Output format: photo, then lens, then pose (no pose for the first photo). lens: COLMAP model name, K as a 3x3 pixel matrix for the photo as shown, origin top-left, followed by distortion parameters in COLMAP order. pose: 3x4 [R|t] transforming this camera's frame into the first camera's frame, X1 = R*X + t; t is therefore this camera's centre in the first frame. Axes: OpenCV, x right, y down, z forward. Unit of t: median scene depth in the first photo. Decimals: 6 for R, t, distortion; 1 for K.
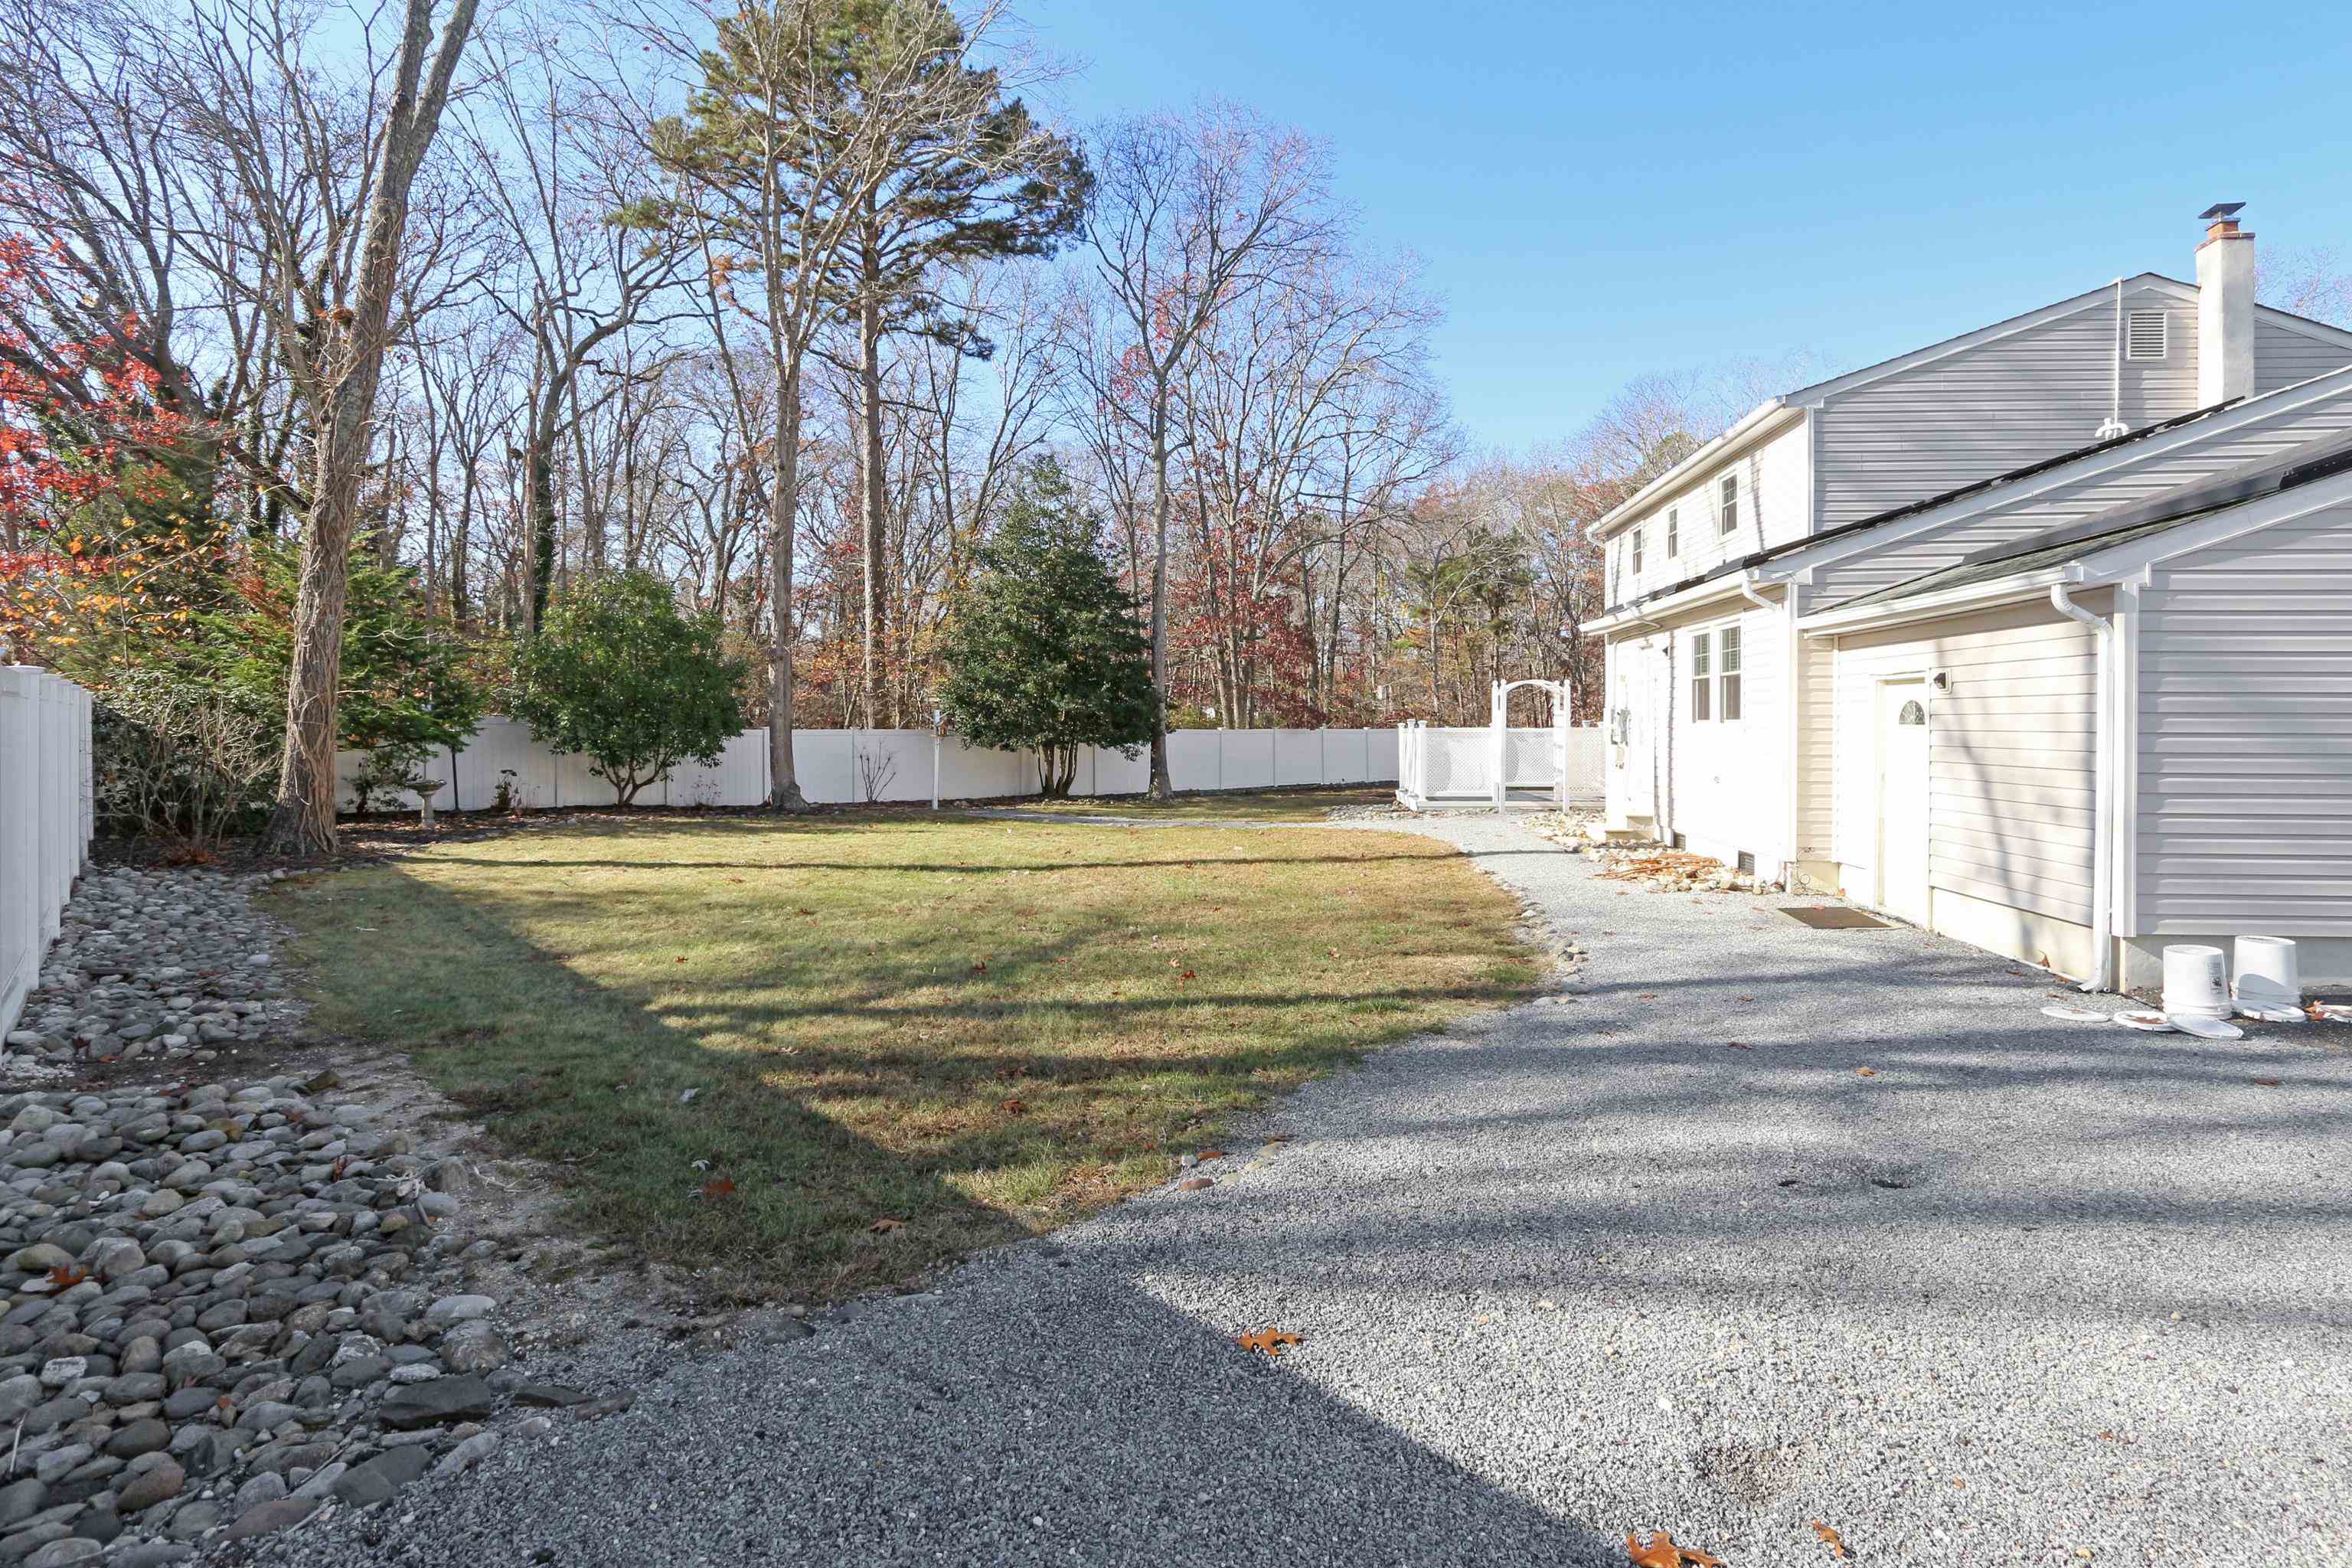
lens RADIAL K [[1096.0, 0, 1238.7], [0, 1096.0, 727.9], [0, 0, 1]] dist [-0.012240, -0.000268]
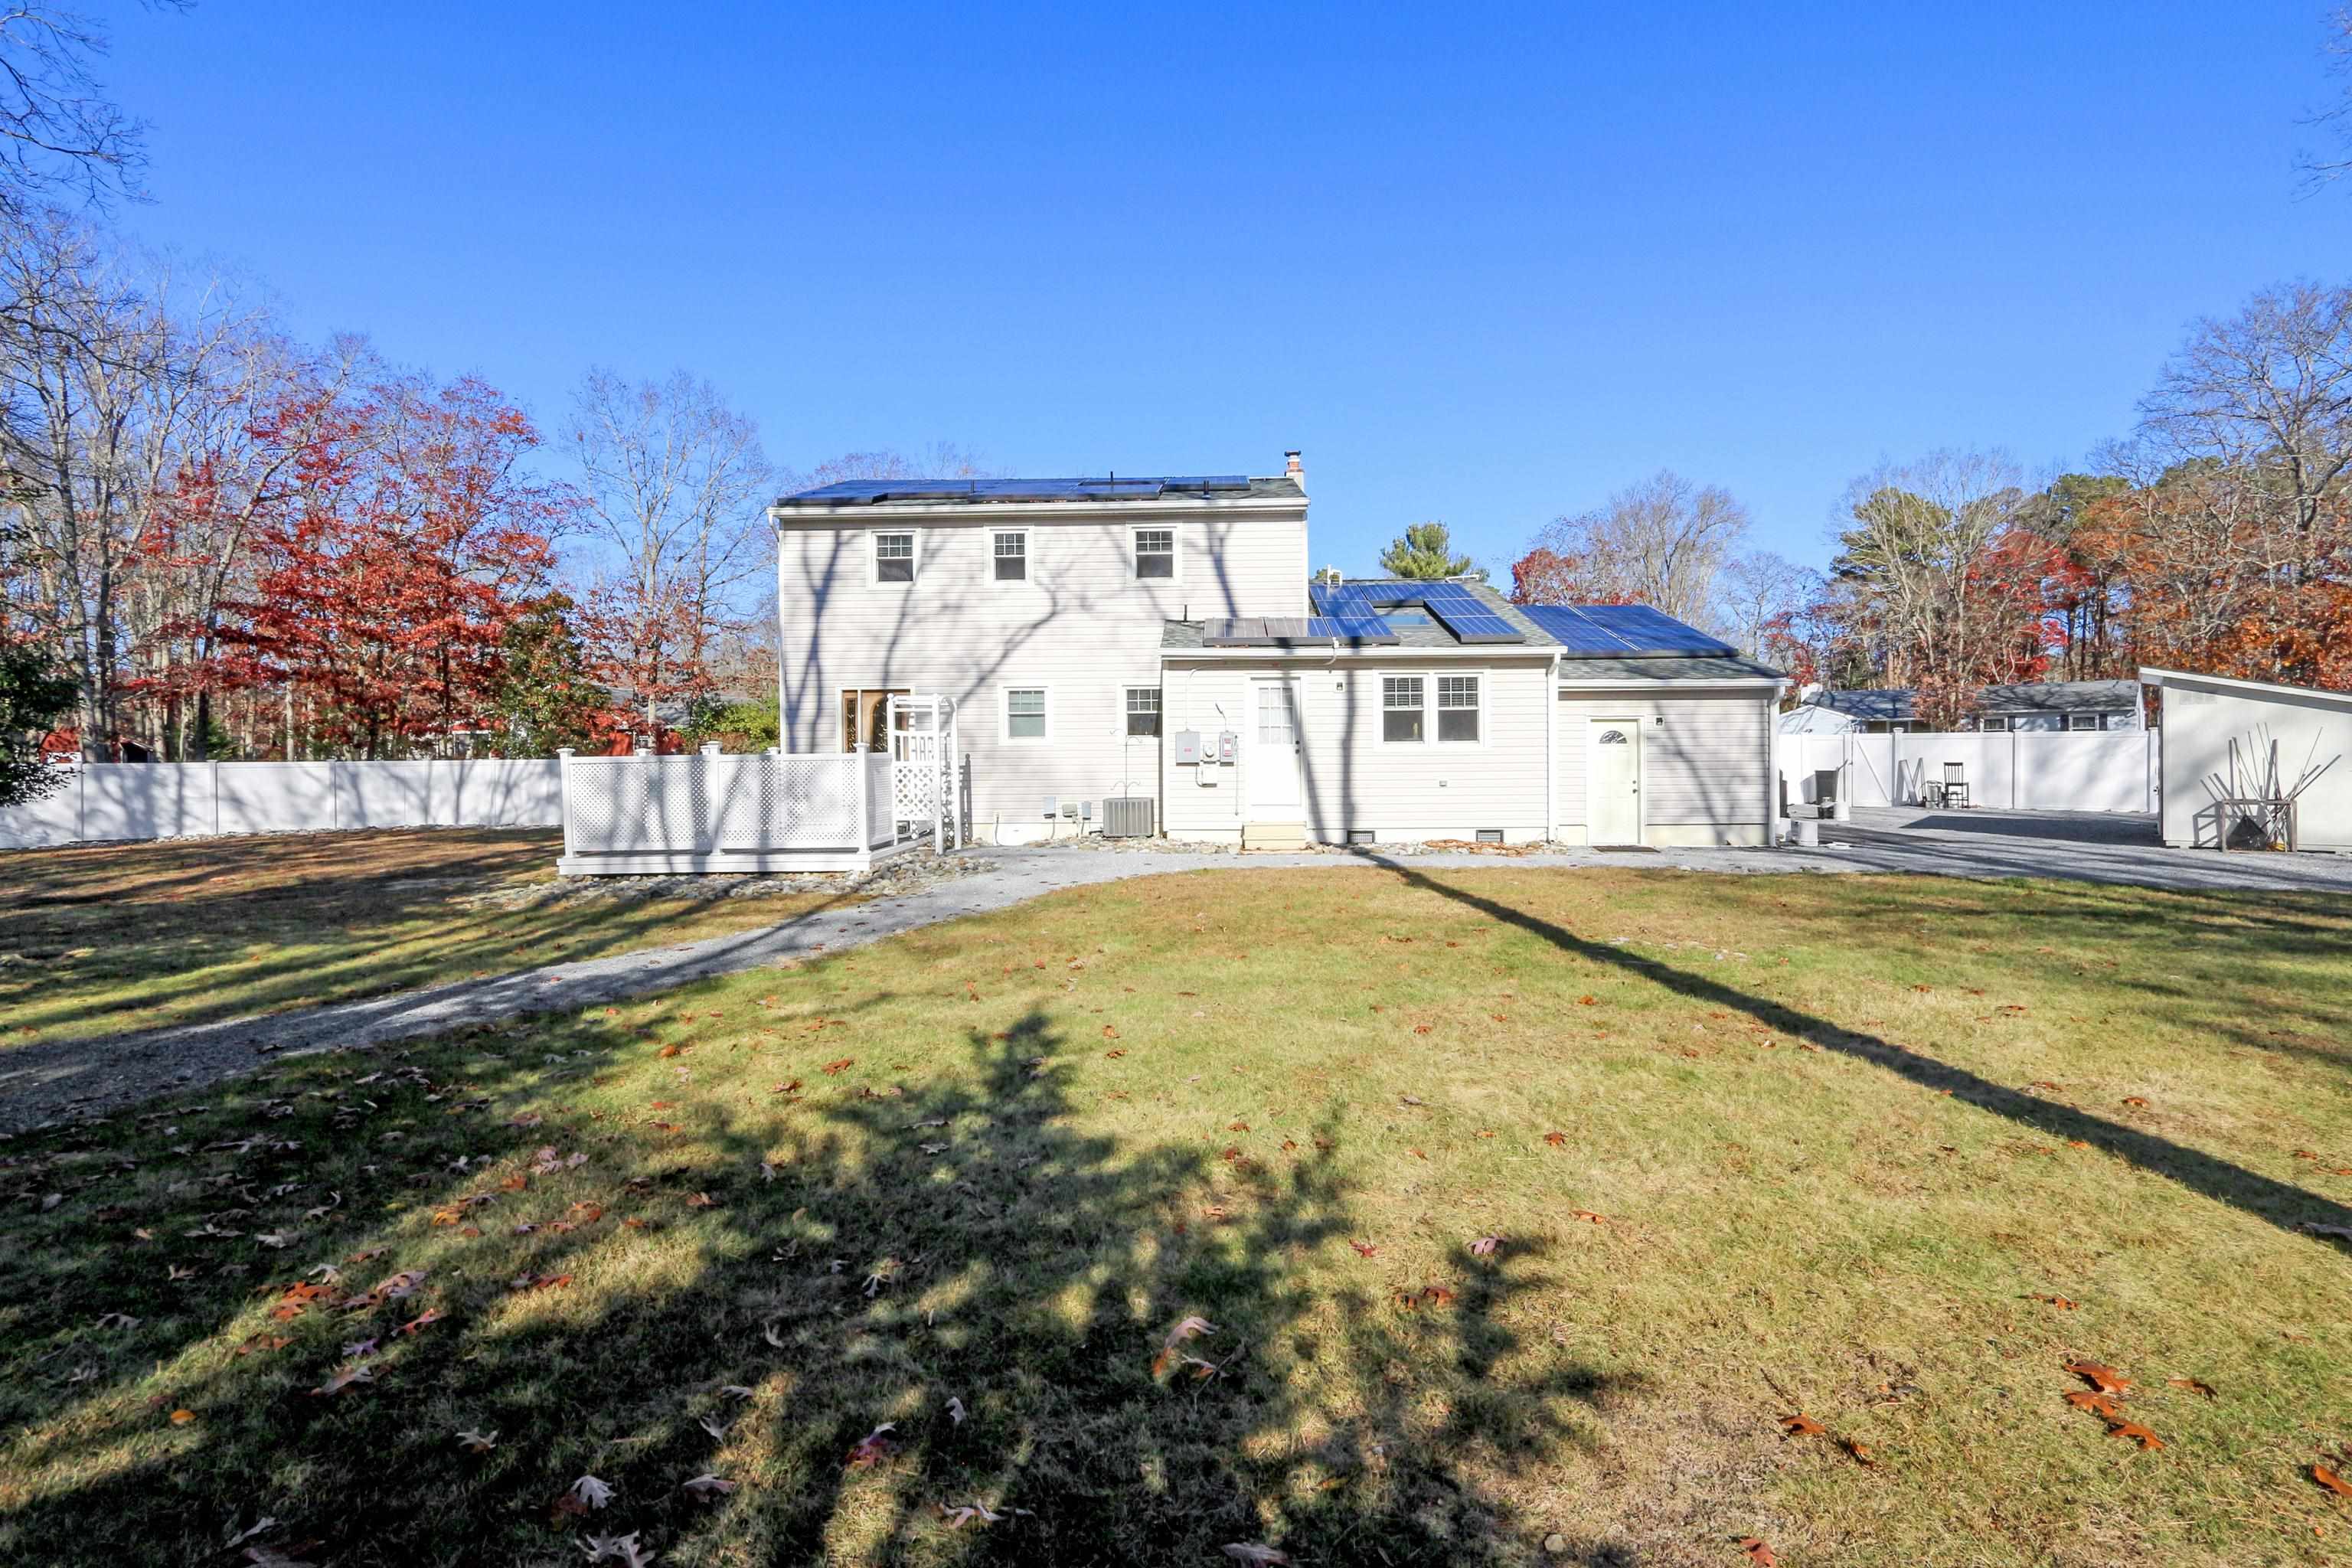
lens RADIAL K [[1096.0, 0, 1211.2], [0, 1096.0, 765.9], [0, 0, 1]] dist [-0.012240, -0.000268]
pose [[-0.042742, -0.010380, 0.999032, -0.837386], [0.011636, 0.999873, 0.010887, 0.004966], [-0.999018, 0.012090, -0.042616, 1.195347]]
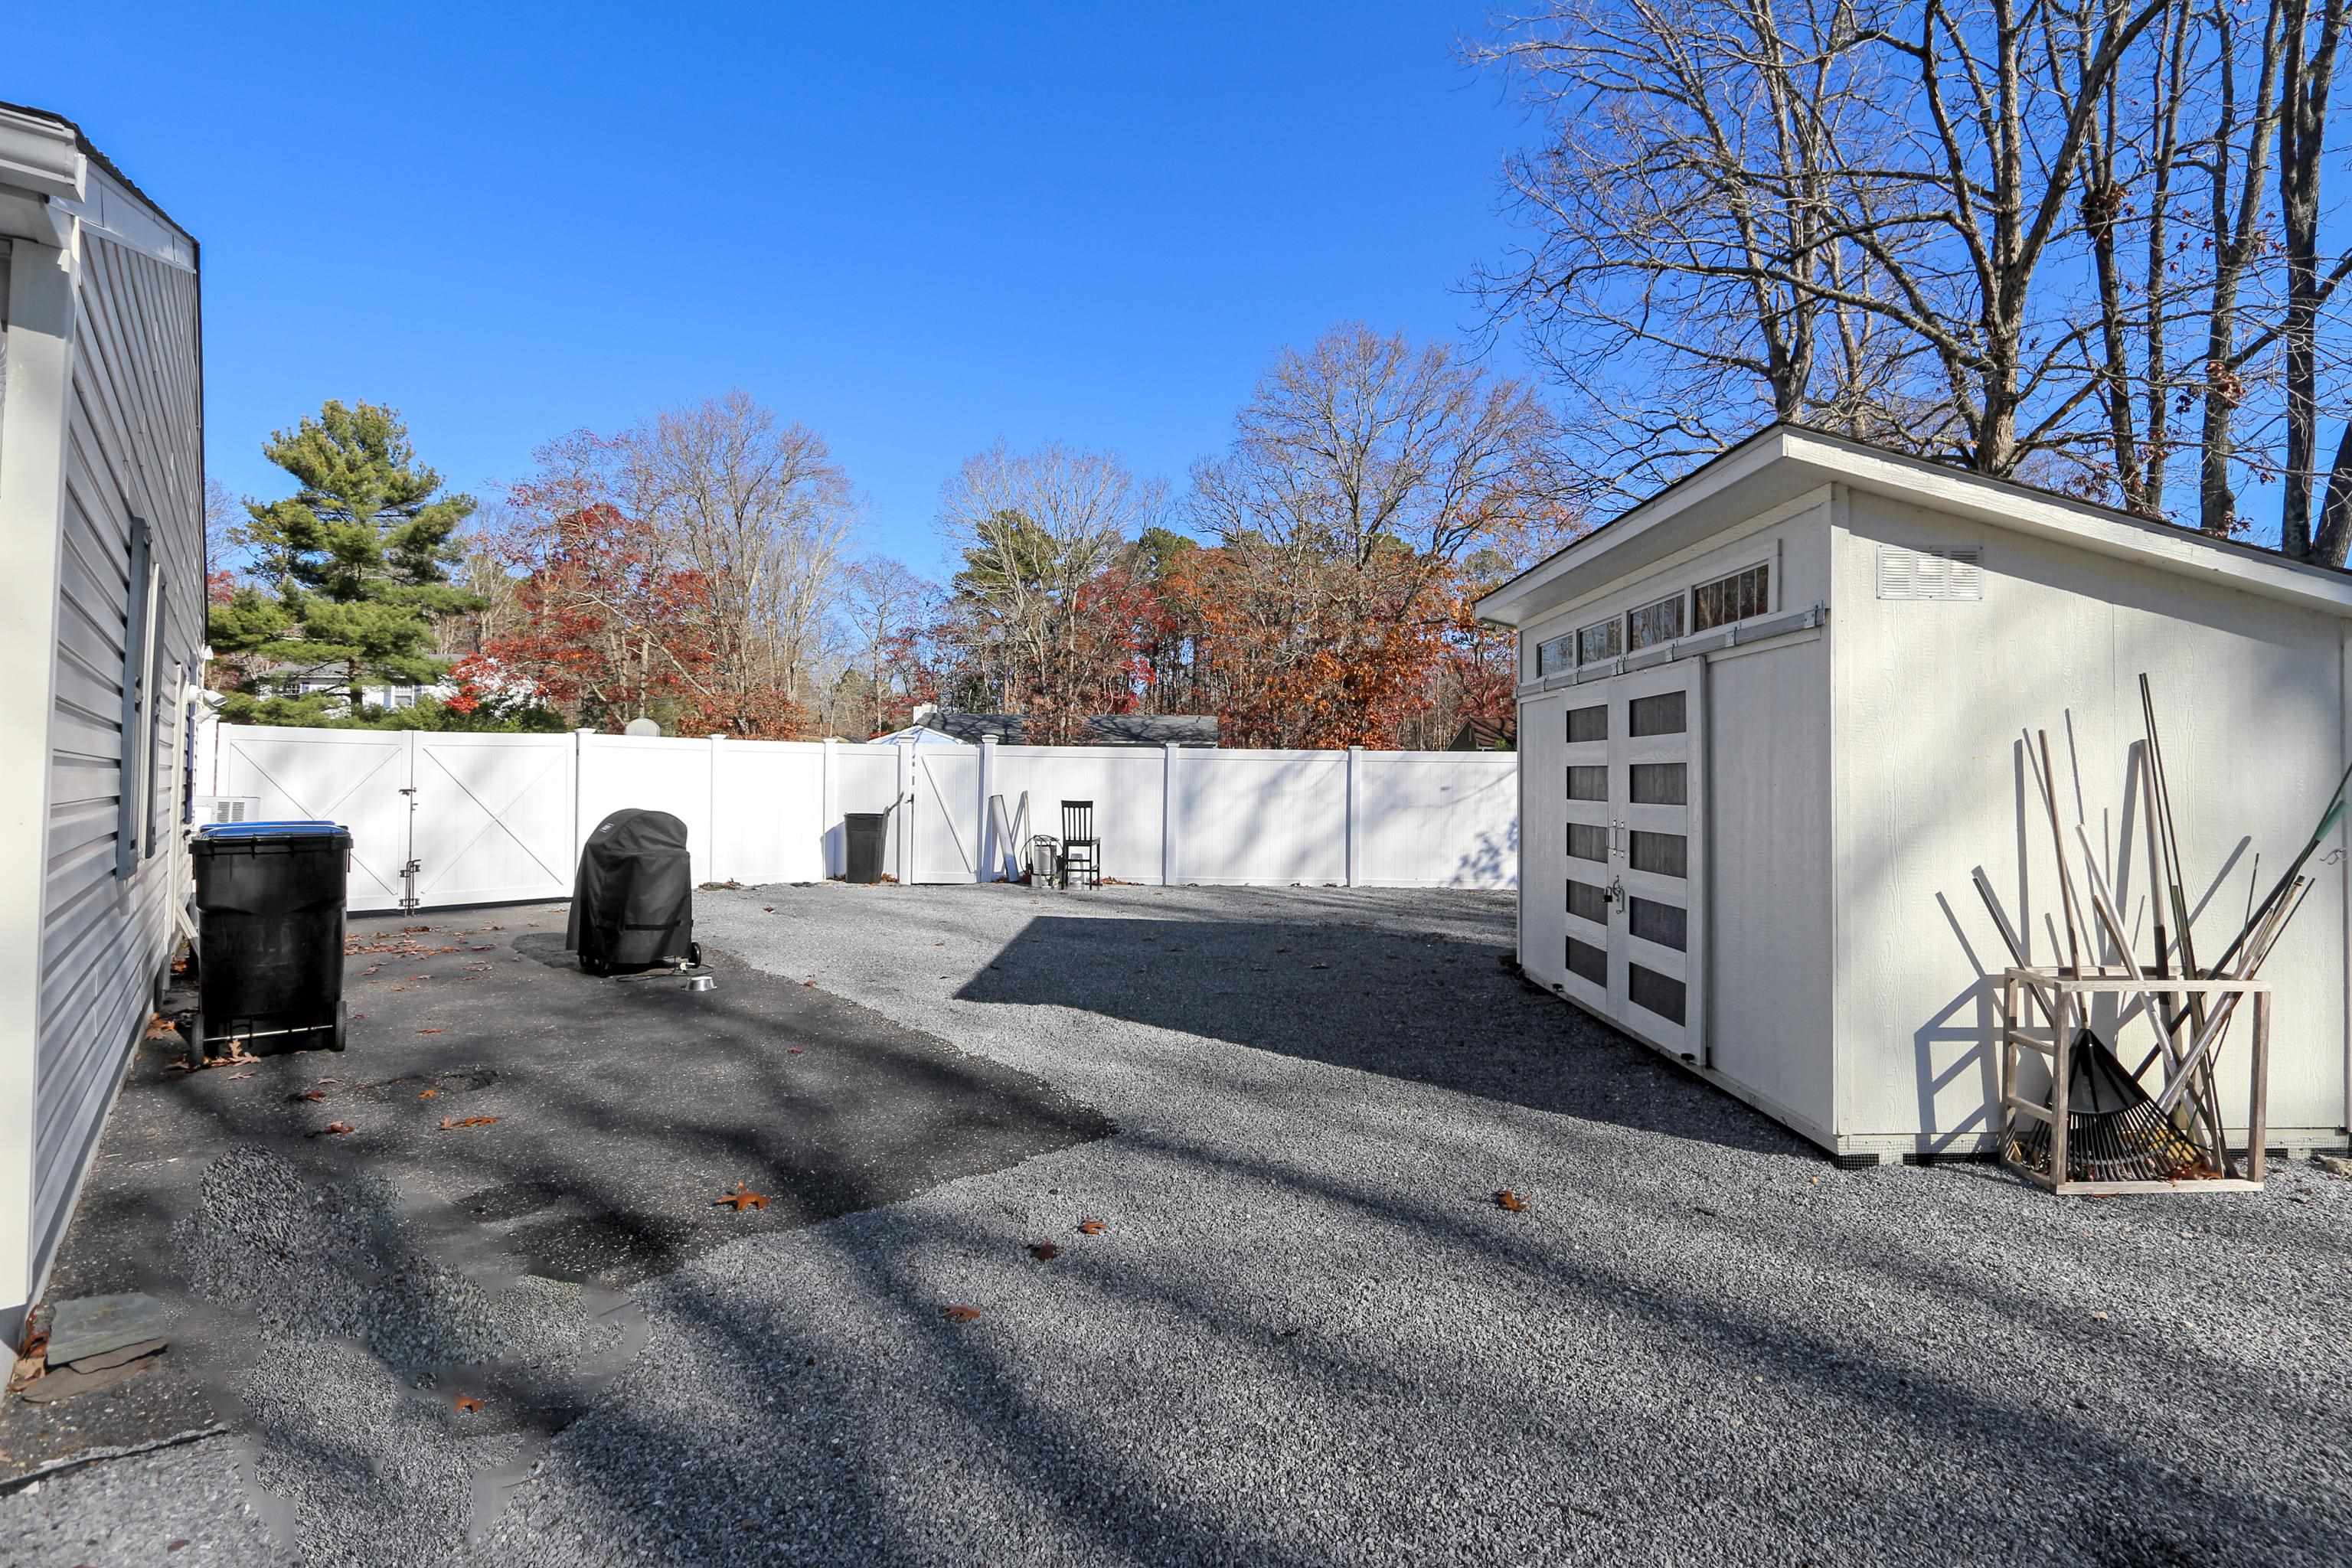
lens RADIAL K [[1096.0, 0, 1214.0], [0, 1096.0, 752.8], [0, 0, 1]] dist [-0.012240, -0.000268]
pose [[-0.705041, 0.012709, 0.709052, 0.160030], [-0.007324, 0.999656, -0.025200, 0.015042], [-0.709128, -0.022960, -0.704705, 0.473071]]
